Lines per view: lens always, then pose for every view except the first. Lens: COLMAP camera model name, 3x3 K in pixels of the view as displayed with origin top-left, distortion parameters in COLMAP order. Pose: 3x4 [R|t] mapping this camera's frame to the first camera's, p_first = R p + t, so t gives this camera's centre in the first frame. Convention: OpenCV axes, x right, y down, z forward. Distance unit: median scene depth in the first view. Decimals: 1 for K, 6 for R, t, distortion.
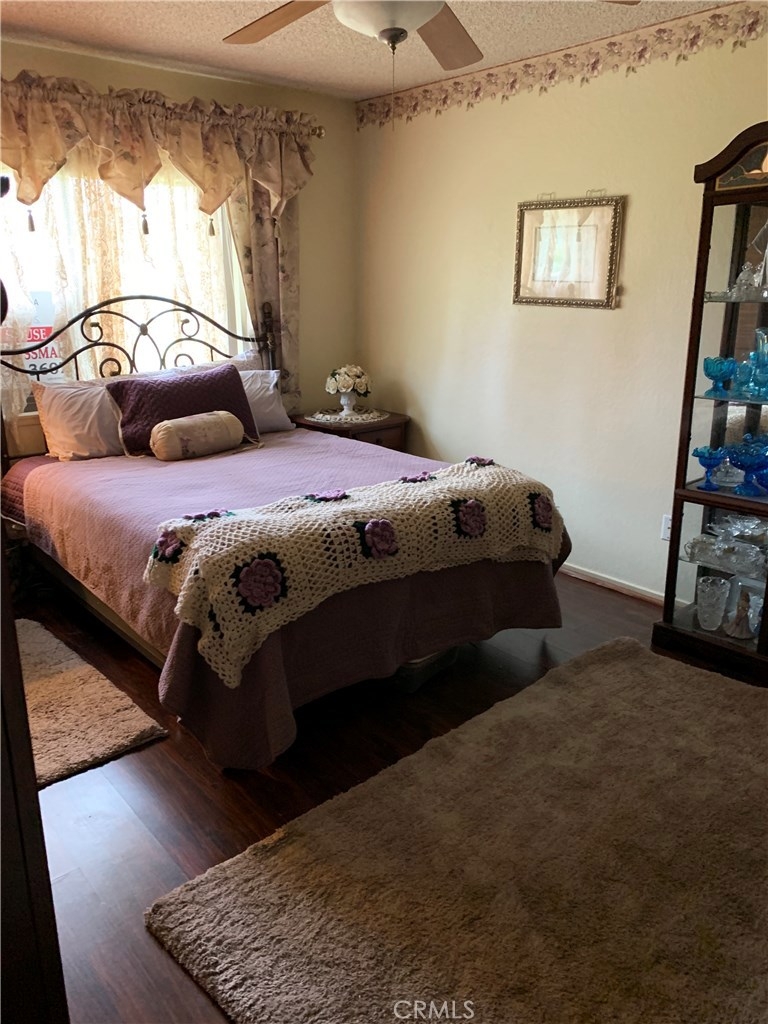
lens RADIAL K [[788.0, 0, 377.1], [0, 788.0, 512.4], [0, 0, 1]] dist [0.034253, -0.066107]
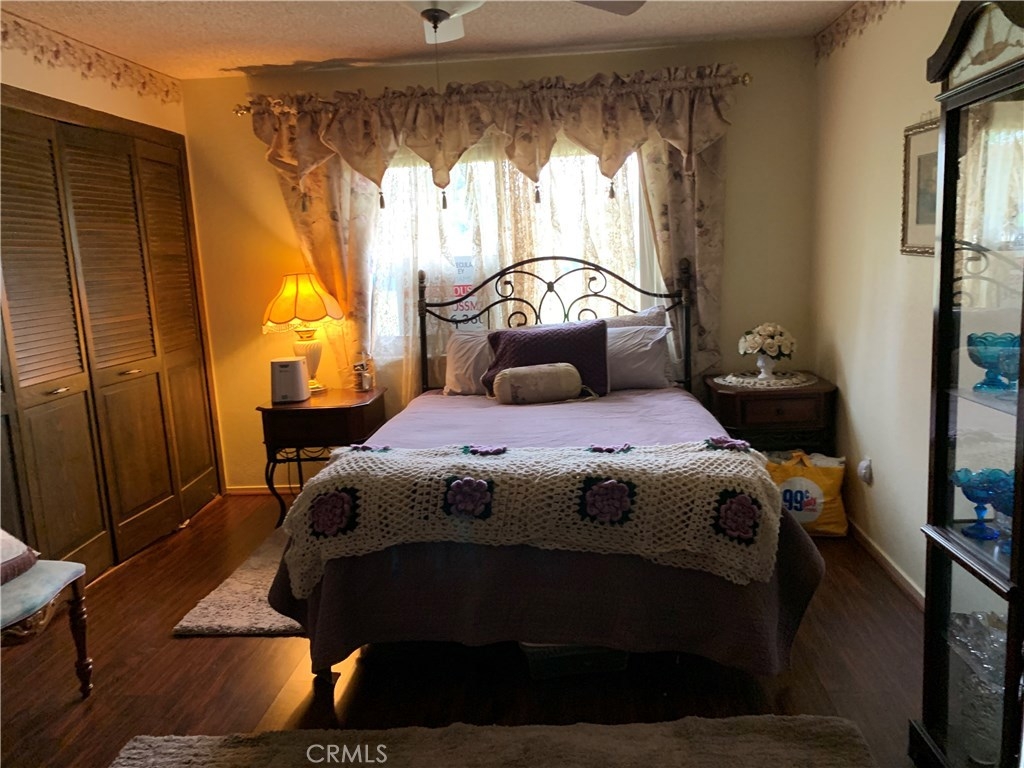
lens RADIAL K [[769.4, 0, 512.0], [0, 769.4, 384.0], [0, 0, 1]] dist [0.065753, -0.098304]
pose [[0.705880, 0.088898, -0.702730, 0.453849], [-0.157032, 0.987046, -0.032872, -0.054320], [0.690705, 0.133555, 0.710696, 0.221508]]
